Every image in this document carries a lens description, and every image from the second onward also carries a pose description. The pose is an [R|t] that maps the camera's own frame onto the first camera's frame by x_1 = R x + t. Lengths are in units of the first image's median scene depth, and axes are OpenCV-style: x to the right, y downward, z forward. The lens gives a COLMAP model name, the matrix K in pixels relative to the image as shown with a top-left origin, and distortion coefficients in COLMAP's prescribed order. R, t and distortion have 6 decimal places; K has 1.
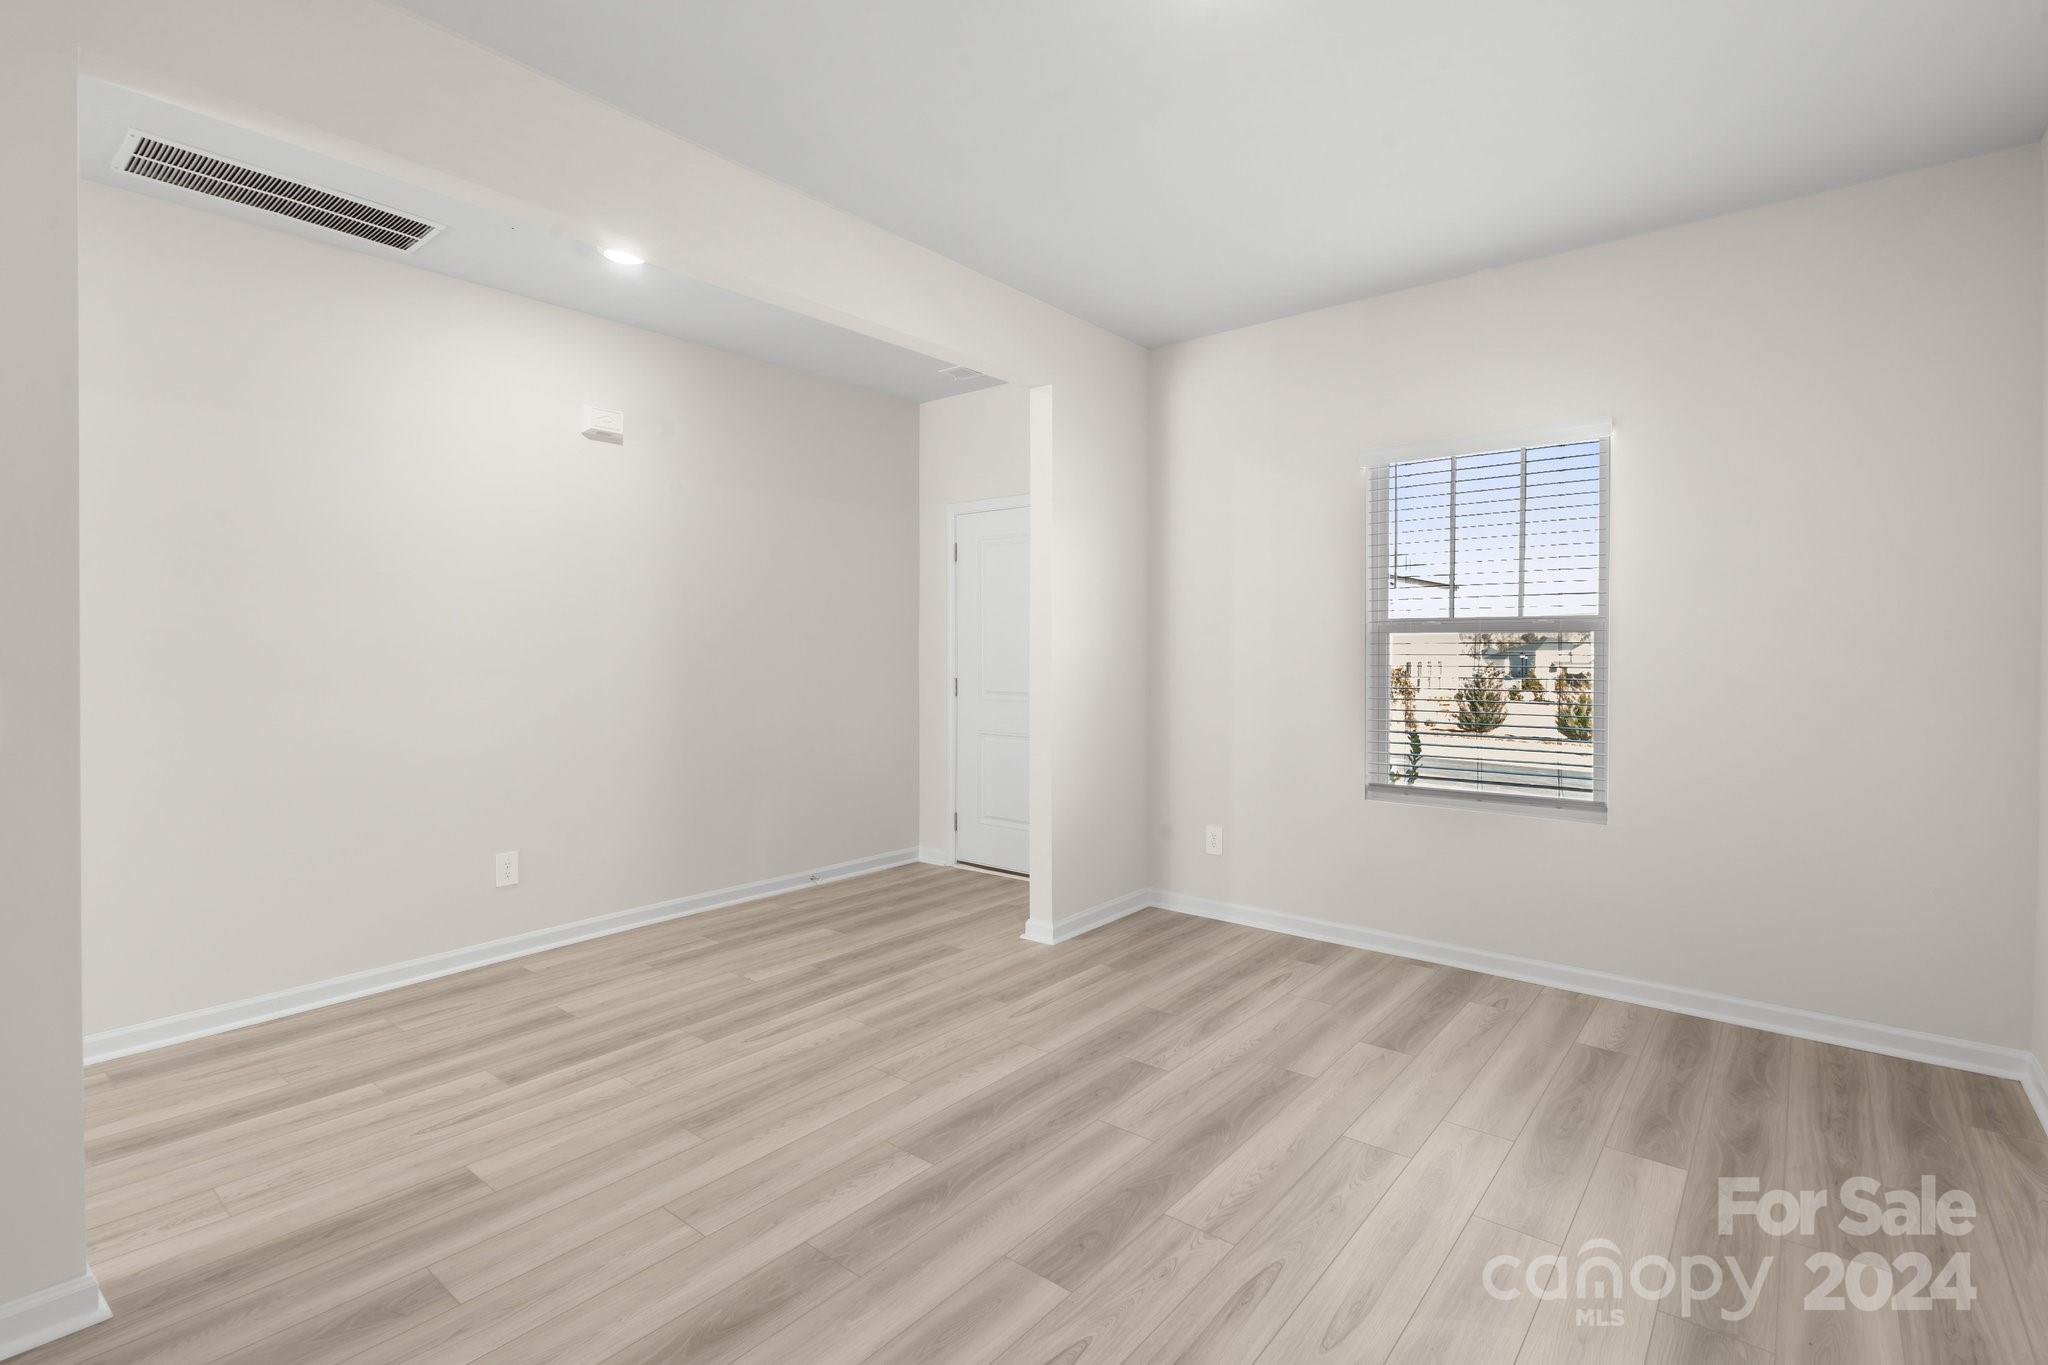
lens RADIAL K [[952.7, 0, 1027.8], [0, 952.7, 665.4], [0, 0, 1]] dist [0.002684, 0.000423]
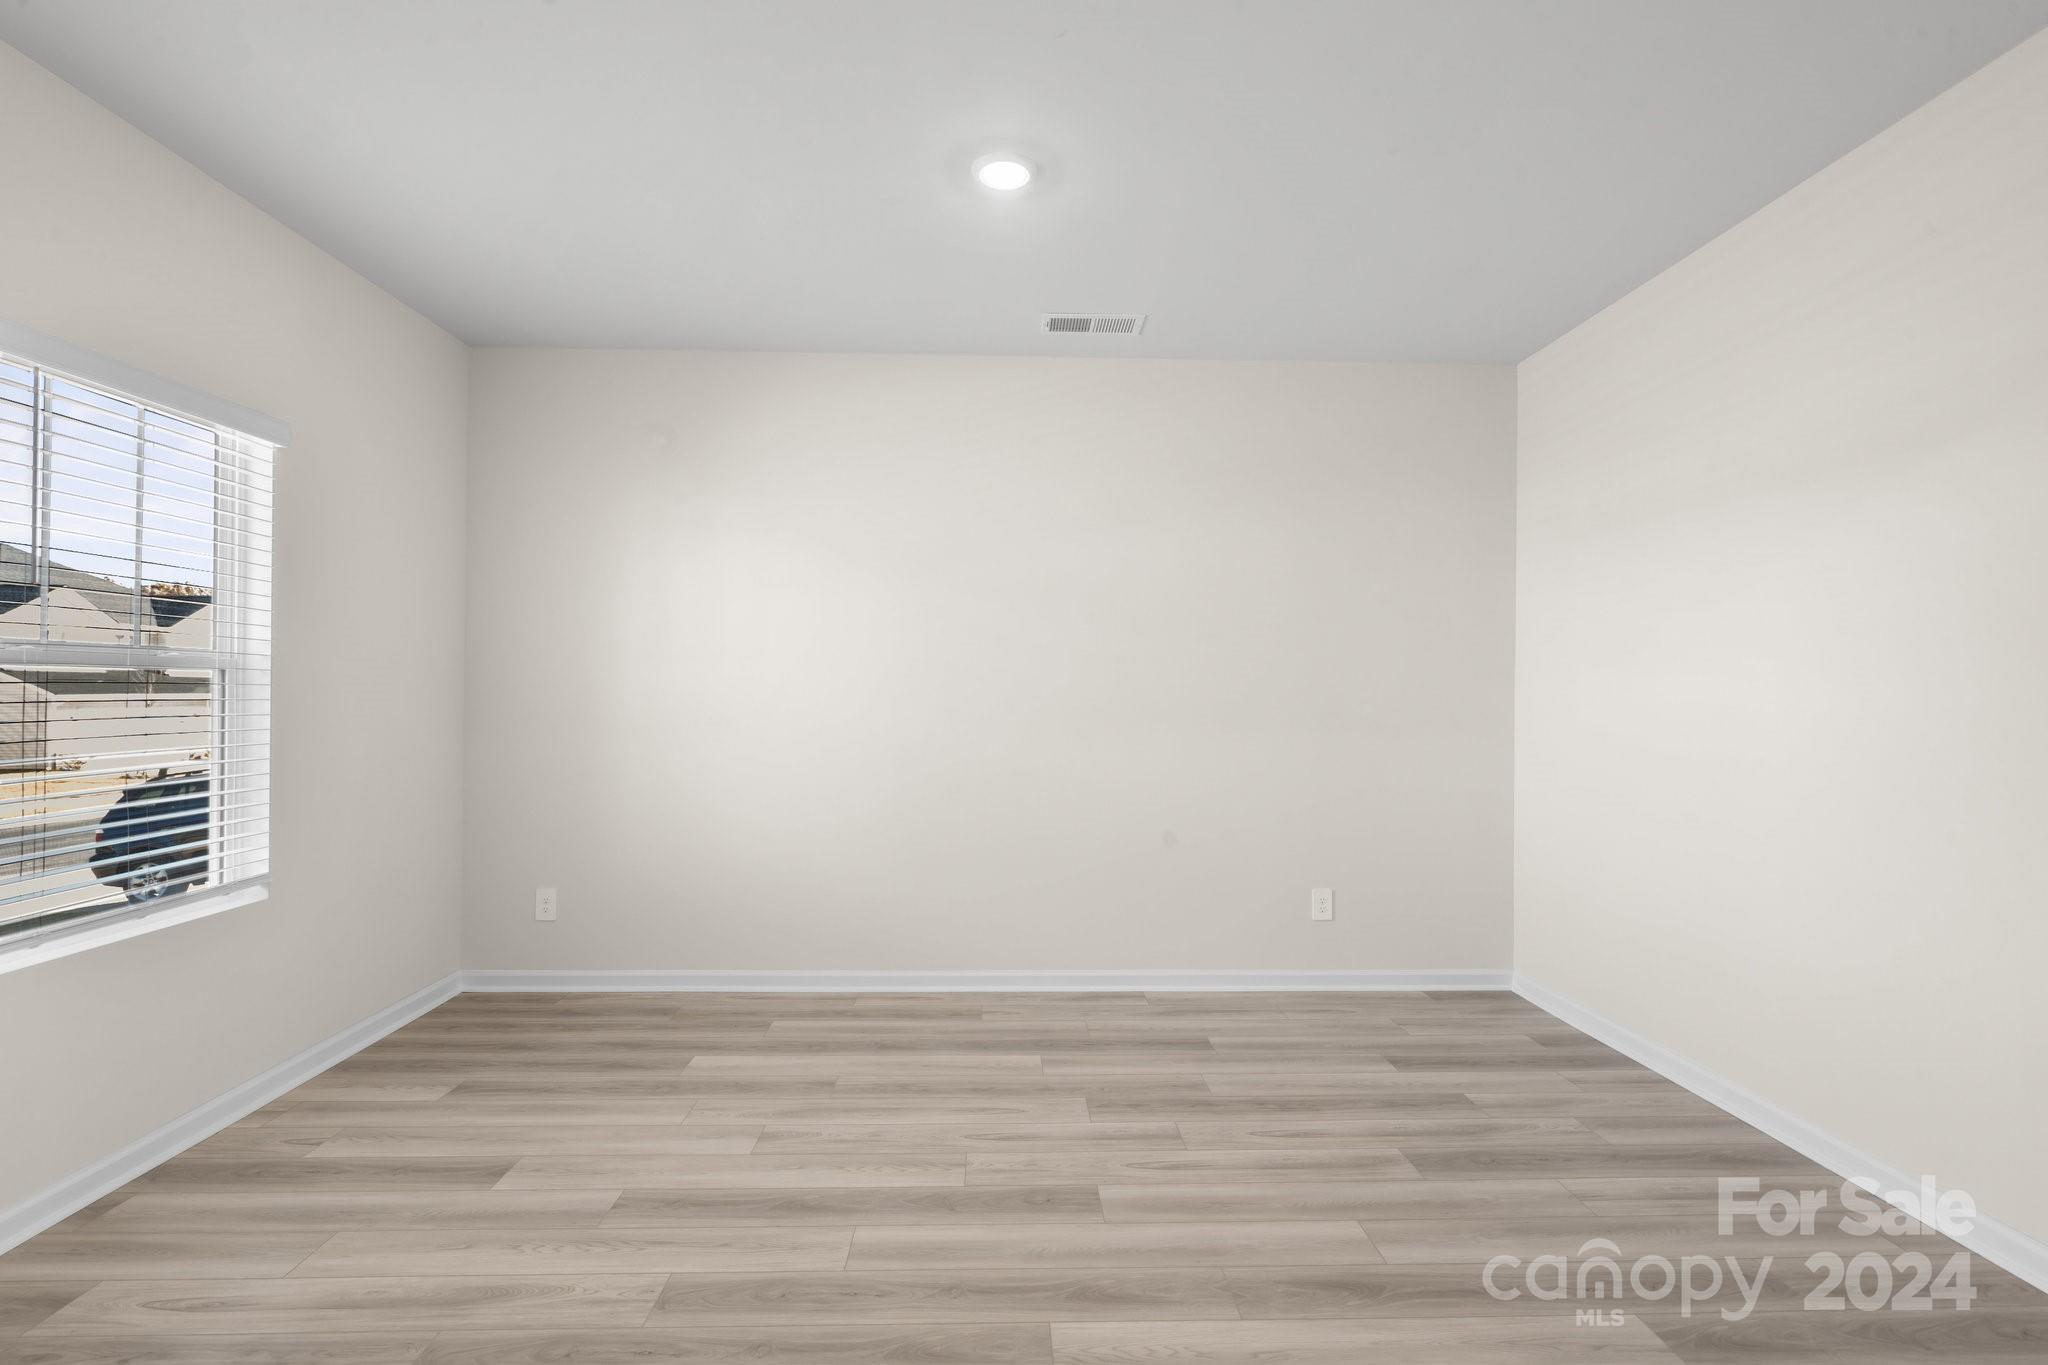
lens RADIAL K [[965.9, 0, 1020.7], [0, 965.9, 690.8], [0, 0, 1]] dist [0.003347, 0.000626]
pose [[-0.661557, -0.001538, 0.749893, -0.654112], [0.008960, 0.999910, 0.009956, -0.023740], [-0.749841, 0.013305, -0.661484, 1.453254]]
